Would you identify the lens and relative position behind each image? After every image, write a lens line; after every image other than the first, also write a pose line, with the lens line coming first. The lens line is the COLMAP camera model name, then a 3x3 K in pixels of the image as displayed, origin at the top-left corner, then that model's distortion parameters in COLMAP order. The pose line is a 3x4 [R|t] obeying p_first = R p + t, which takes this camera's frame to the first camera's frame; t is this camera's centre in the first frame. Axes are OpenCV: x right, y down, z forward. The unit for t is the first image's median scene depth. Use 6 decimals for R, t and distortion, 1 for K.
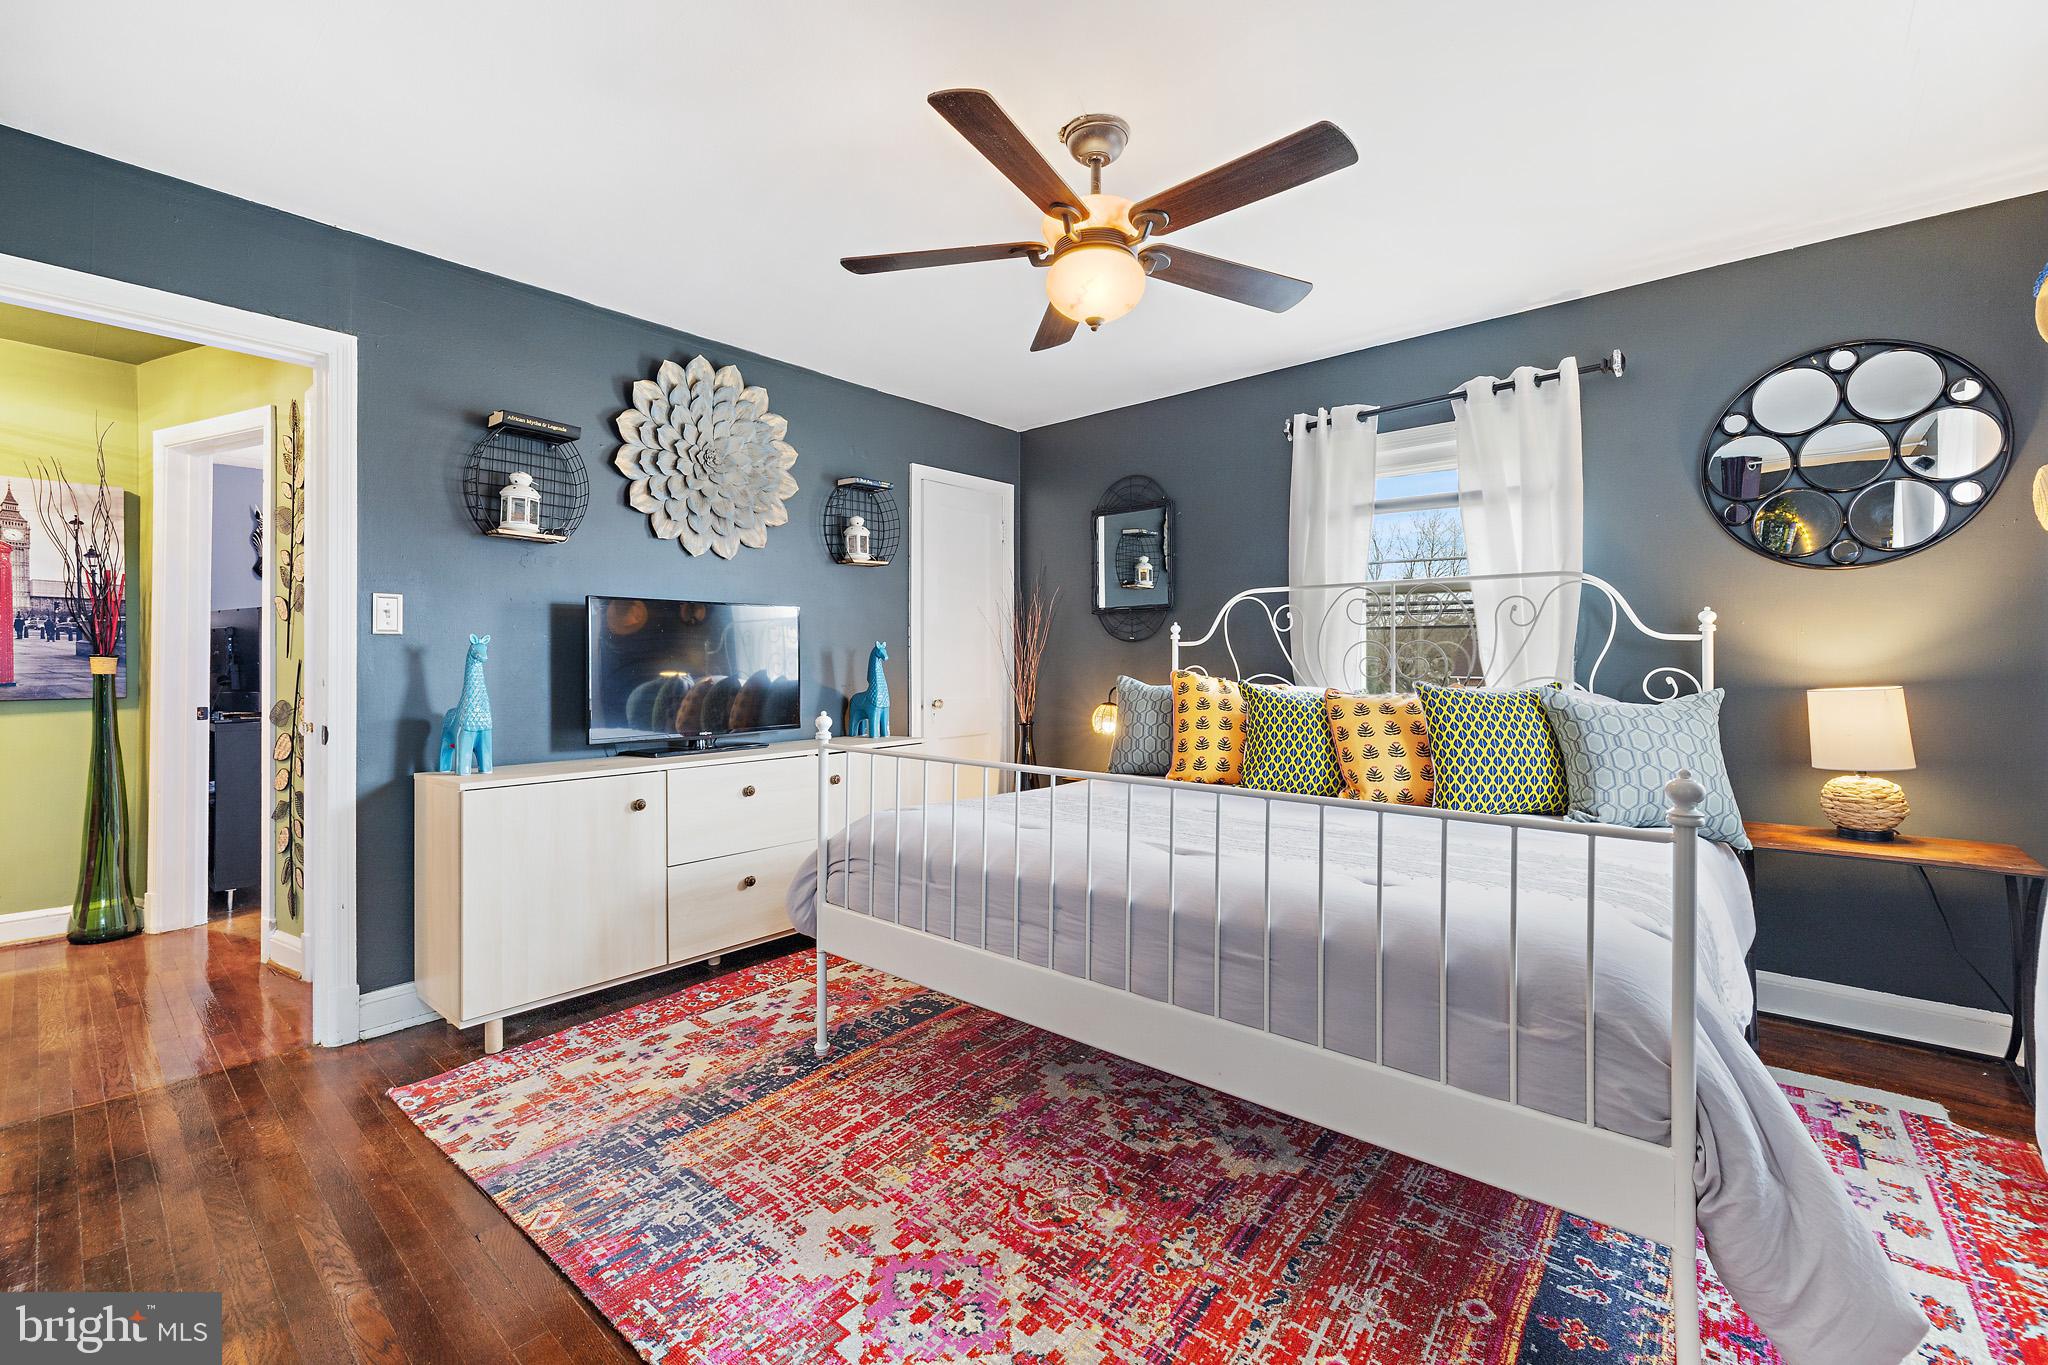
lens RADIAL K [[859.3, 0, 1017.8], [0, 859.3, 664.6], [0, 0, 1]] dist [-0.000491, -0.000298]
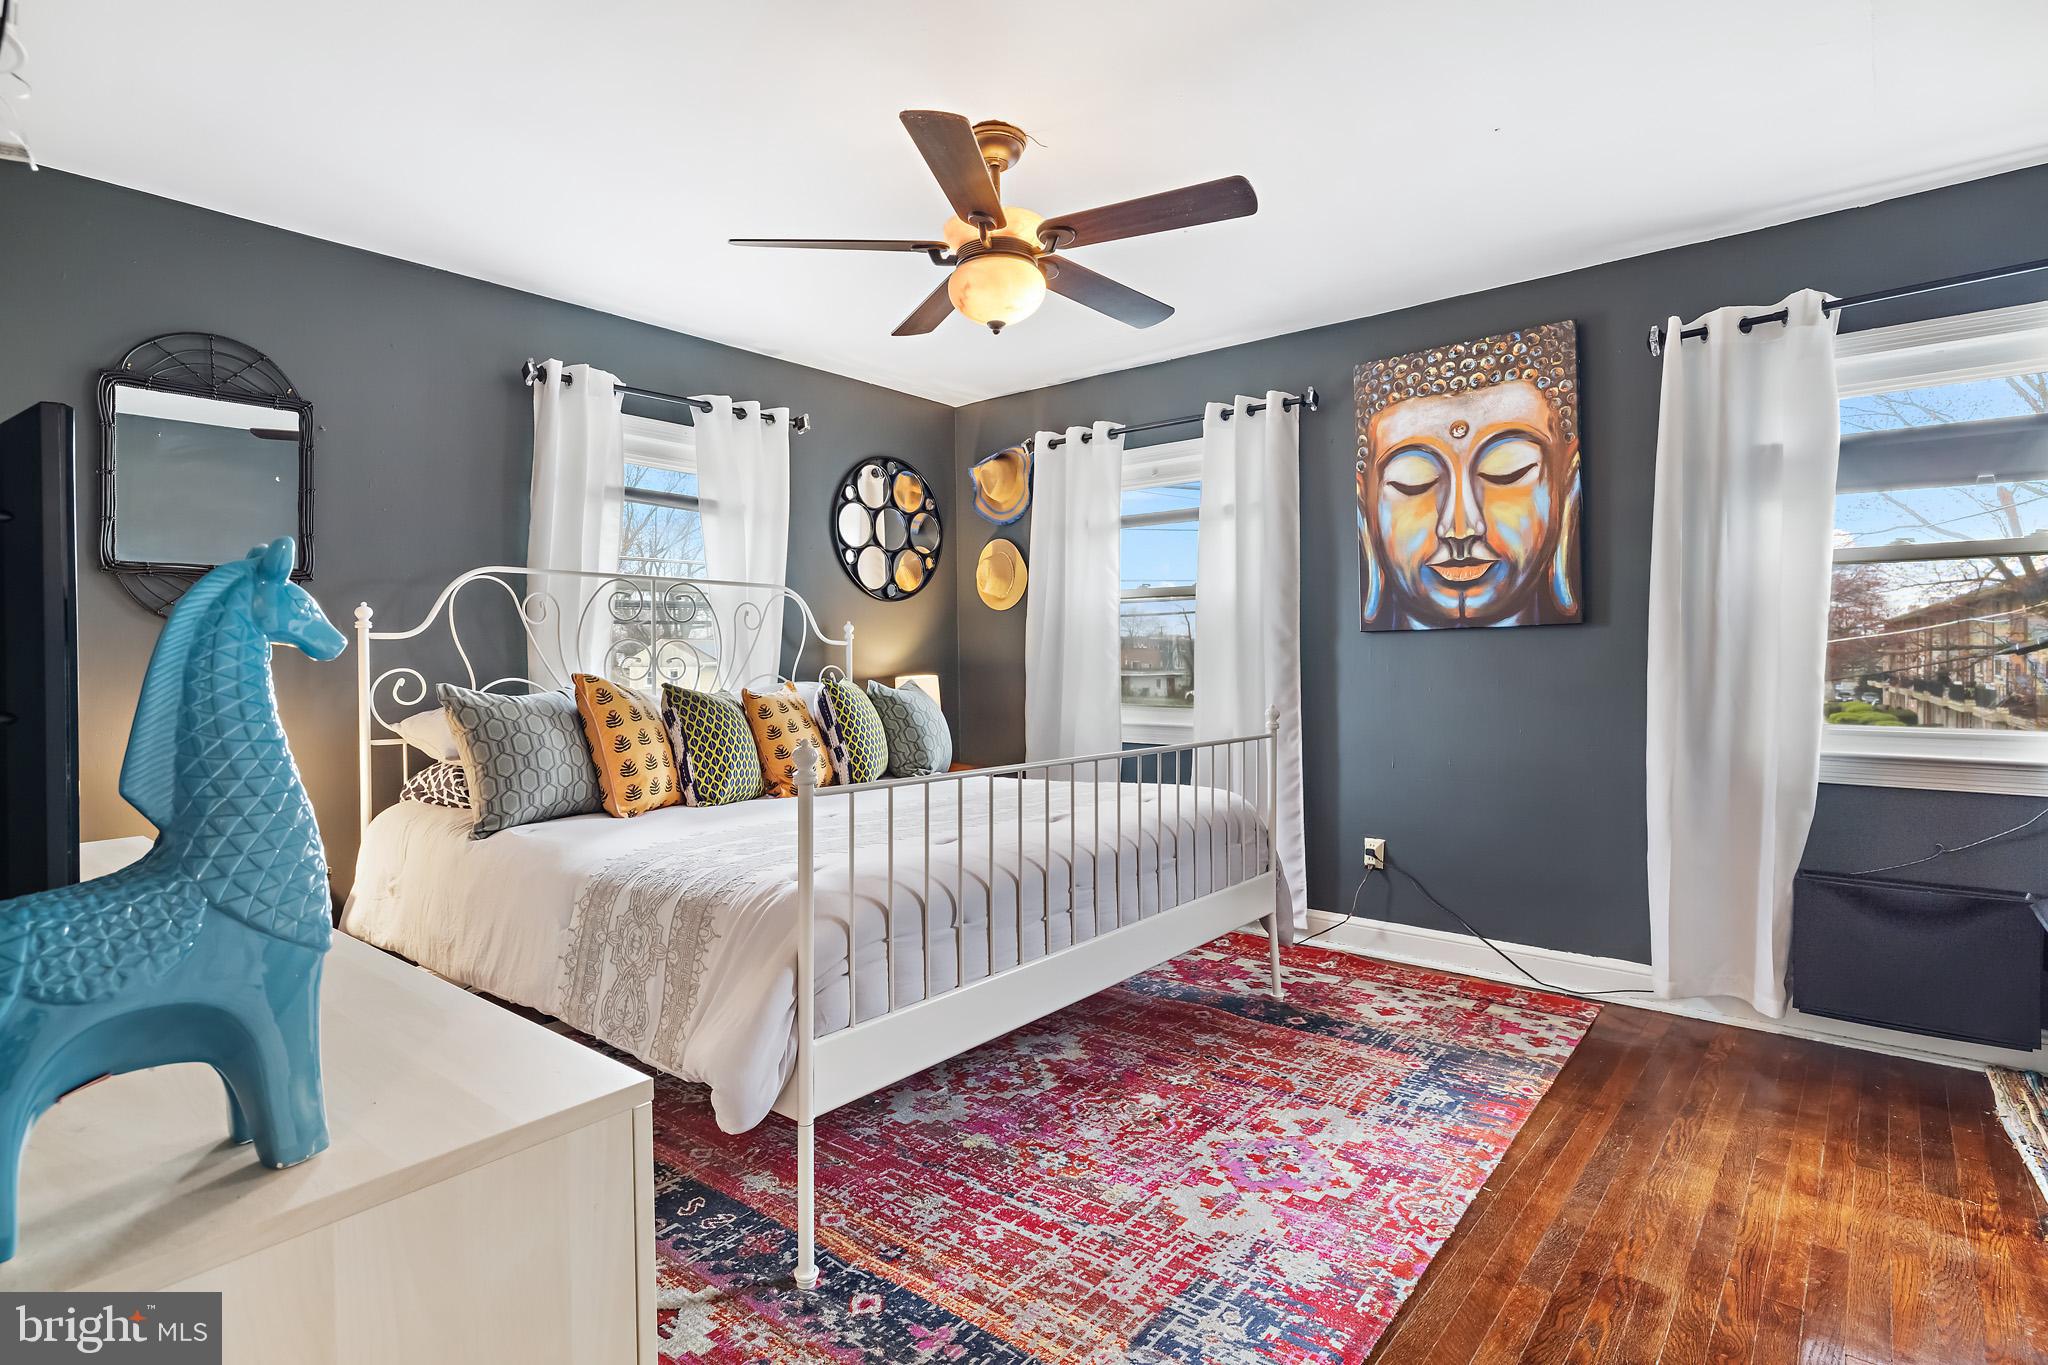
lens RADIAL K [[1004.7, 0, 1024.0], [0, 1004.7, 682.5], [0, 0, 1]] dist [-0.011230, 0.000127]
pose [[-0.013808, -0.020288, 0.999699, -1.111790], [0.010255, 0.999739, 0.020430, 0.001970], [-0.999852, 0.010534, -0.013596, 0.992832]]
